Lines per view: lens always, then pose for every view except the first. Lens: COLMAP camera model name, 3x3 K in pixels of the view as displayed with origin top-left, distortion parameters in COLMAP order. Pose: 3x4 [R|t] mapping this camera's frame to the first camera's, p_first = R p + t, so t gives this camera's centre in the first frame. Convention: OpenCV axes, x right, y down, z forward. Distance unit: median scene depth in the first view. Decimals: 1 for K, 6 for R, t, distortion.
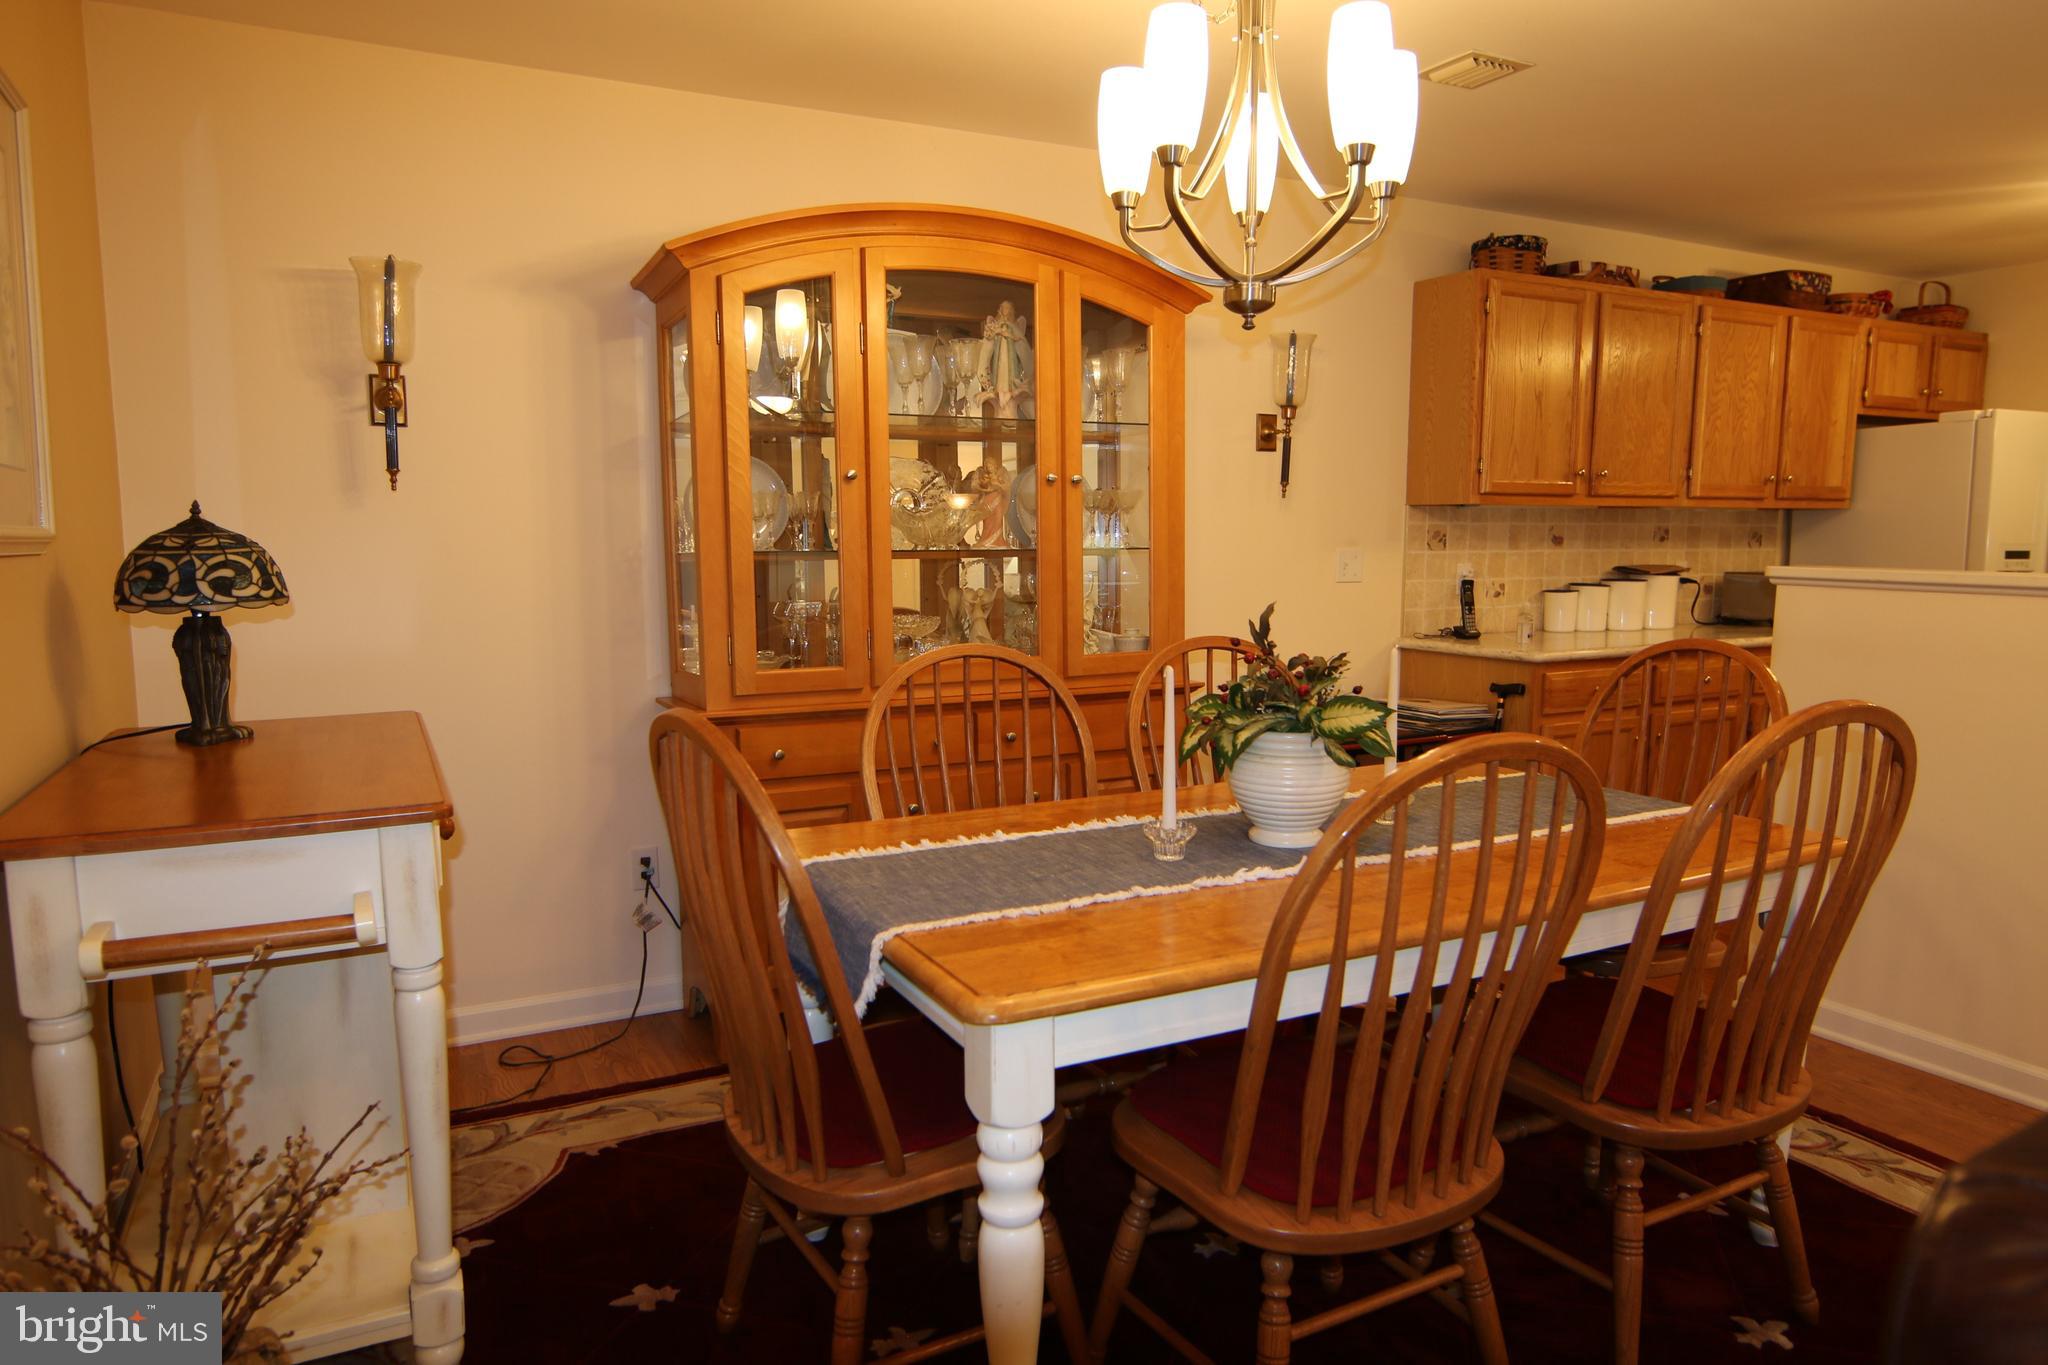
lens RADIAL K [[1294.3, 0, 1017.8], [0, 1294.3, 695.3], [0, 0, 1]] dist [-0.022671, 0.010440]
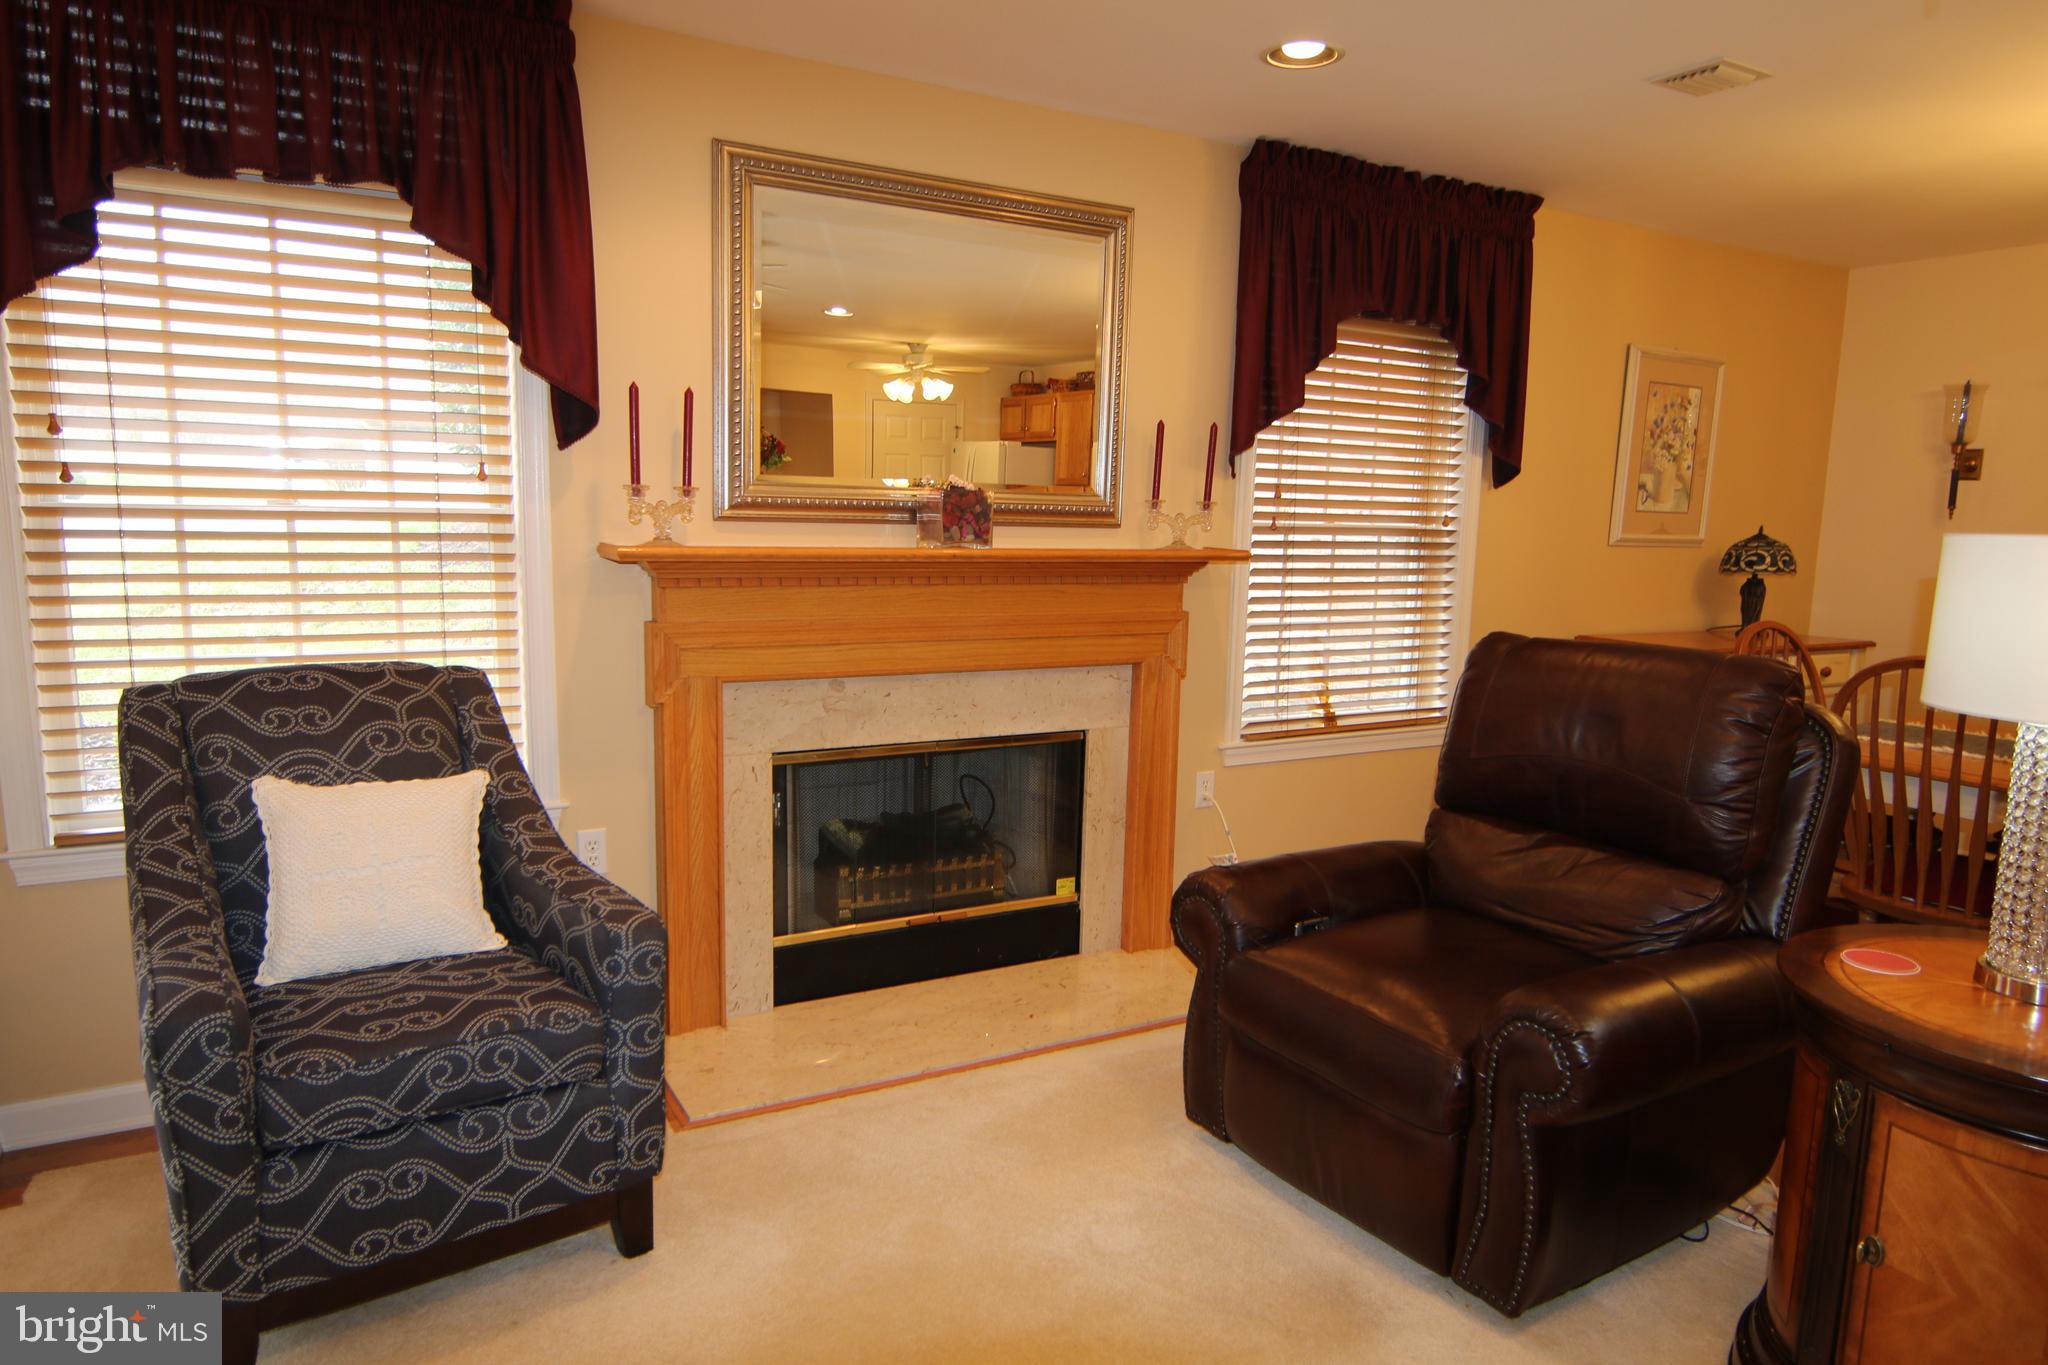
lens RADIAL K [[1314.0, 0, 1023.7], [0, 1314.0, 695.7], [0, 0, 1]] dist [-0.015679, 0.000358]
pose [[0.043399, 0.144036, -0.988620, 0.741402], [-0.147414, 0.979644, 0.136257, 0.007738], [0.988122, 0.139823, 0.063749, -0.169219]]
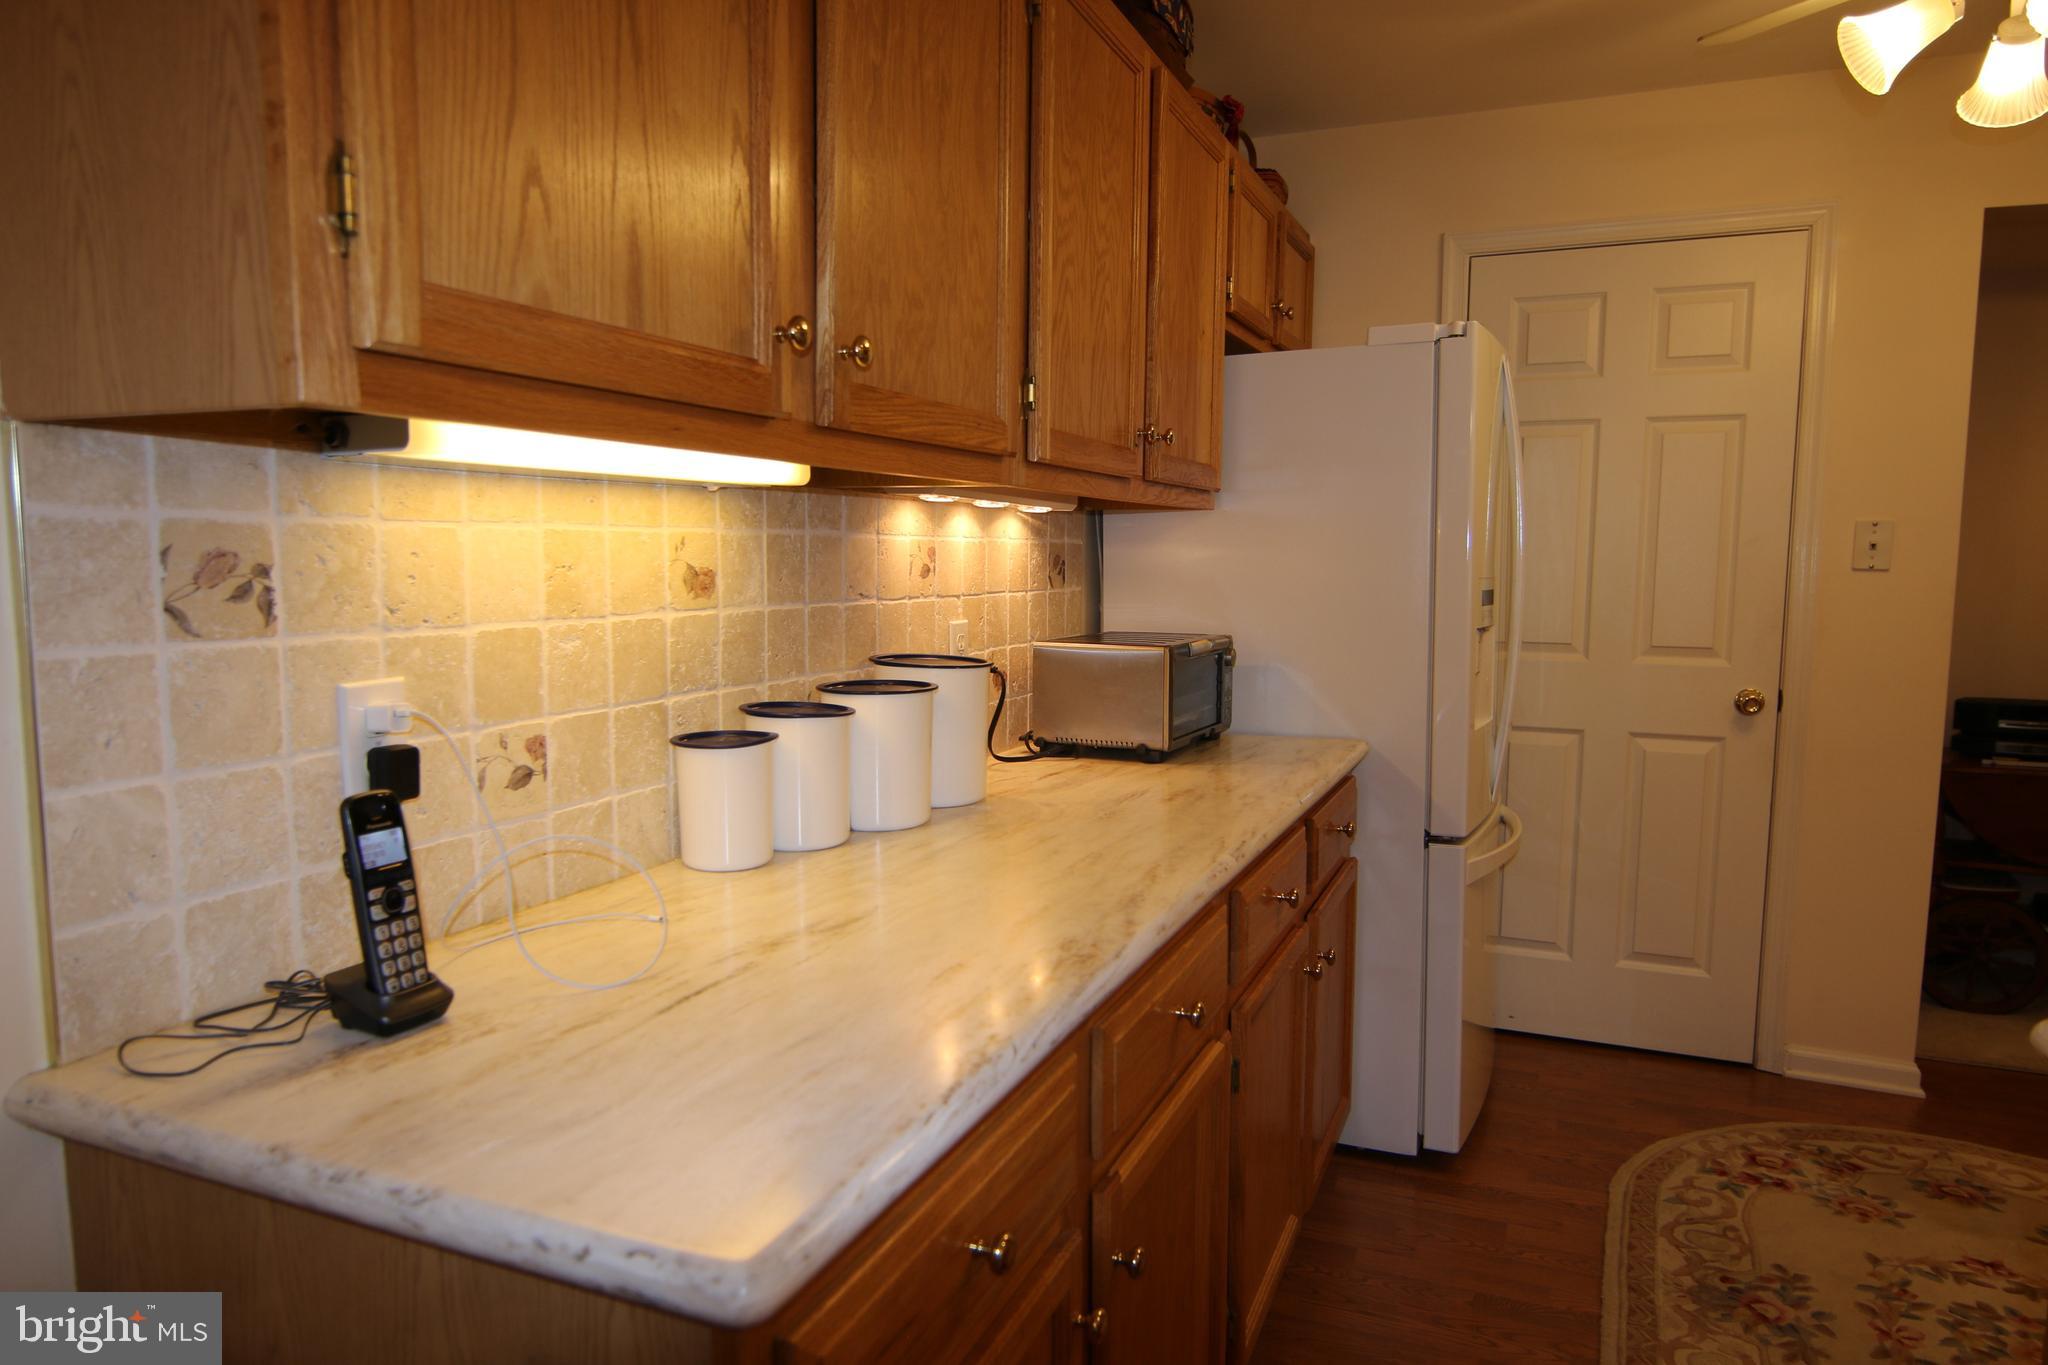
lens RADIAL K [[1294.3, 0, 1027.0], [0, 1294.3, 692.0], [0, 0, 1]] dist [-0.022671, 0.010440]
pose [[0.768802, -0.063711, 0.636305, 0.281200], [0.074809, 0.997153, 0.009454, -0.091783], [-0.635096, 0.040333, 0.771379, 0.718597]]
